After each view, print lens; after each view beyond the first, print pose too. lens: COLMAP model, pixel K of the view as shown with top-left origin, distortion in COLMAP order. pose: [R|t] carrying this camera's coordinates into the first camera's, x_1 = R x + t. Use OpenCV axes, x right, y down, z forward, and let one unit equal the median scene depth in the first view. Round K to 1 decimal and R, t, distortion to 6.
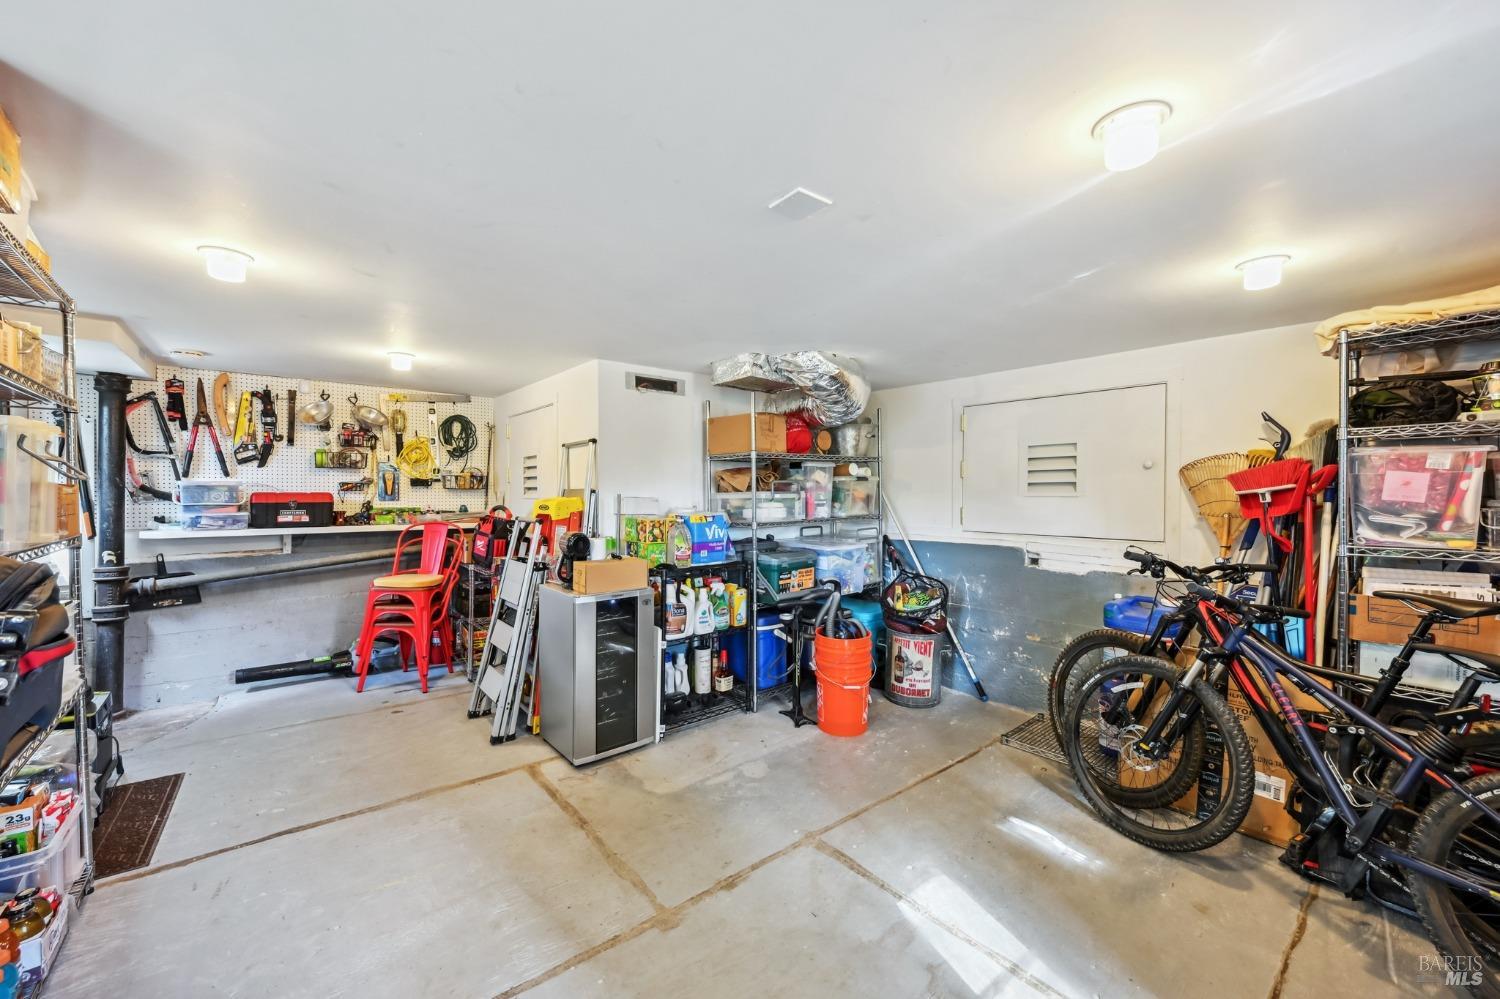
lens RADIAL K [[593.0, 0, 747.2], [0, 593.0, 498.1], [0, 0, 1]] dist [0.003661, 0.000786]
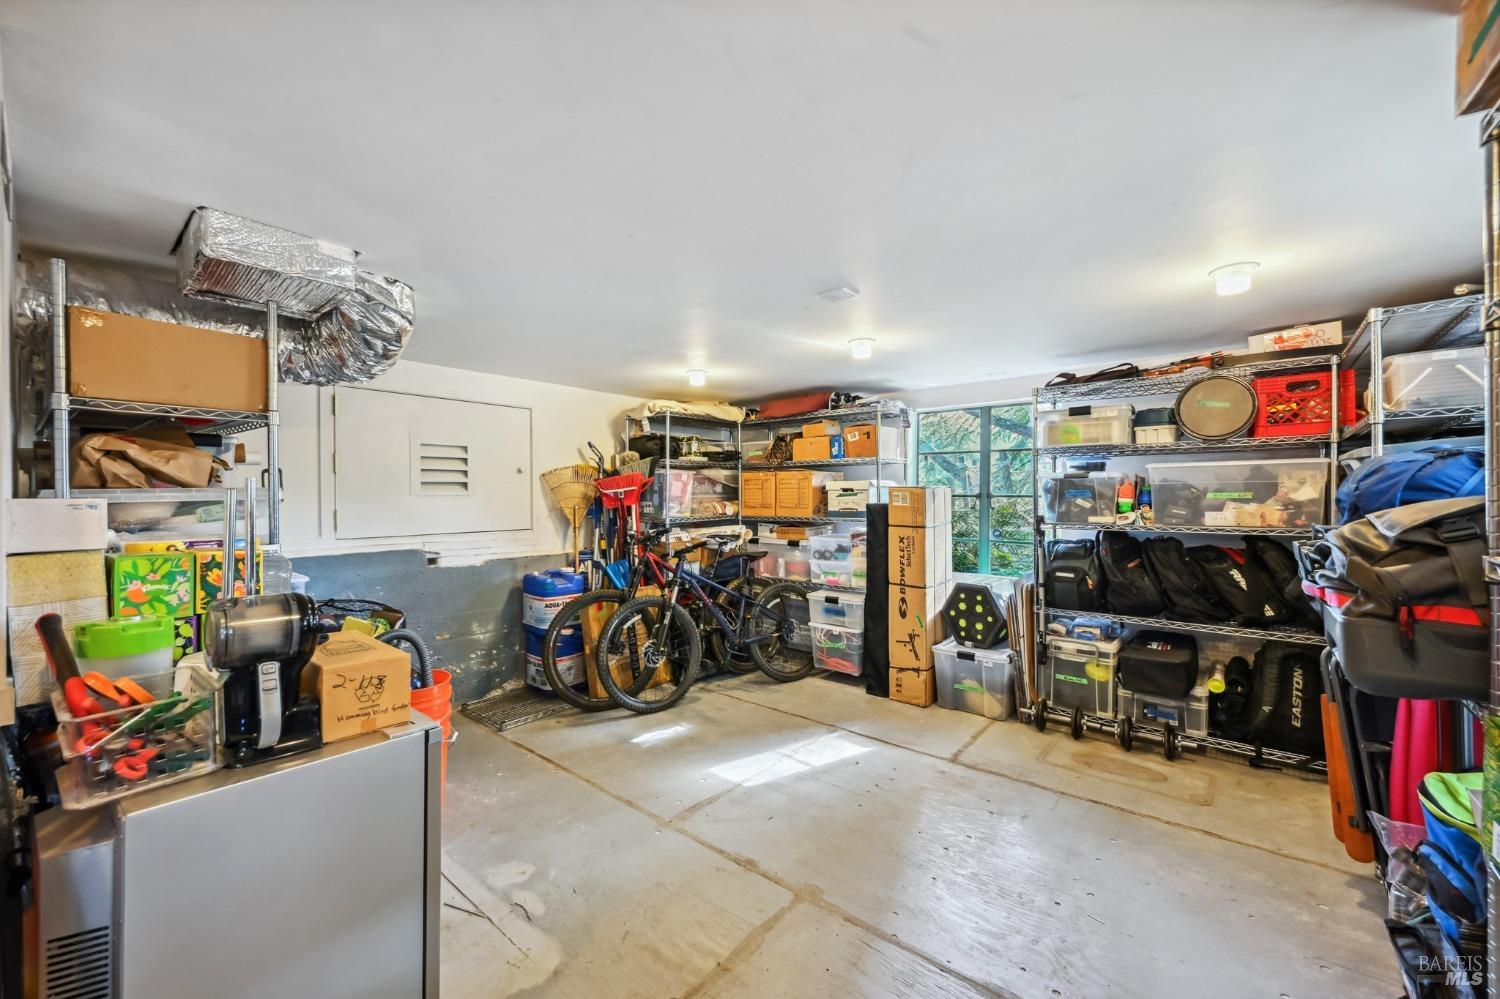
lens RADIAL K [[593.0, 0, 748.2], [0, 593.0, 496.5], [0, 0, 1]] dist [0.003661, 0.000786]
pose [[-0.188203, -0.003774, 0.982123, -0.823594], [0.011939, 0.999910, 0.006130, -0.001597], [-0.982058, 0.012879, -0.188141, 0.929123]]
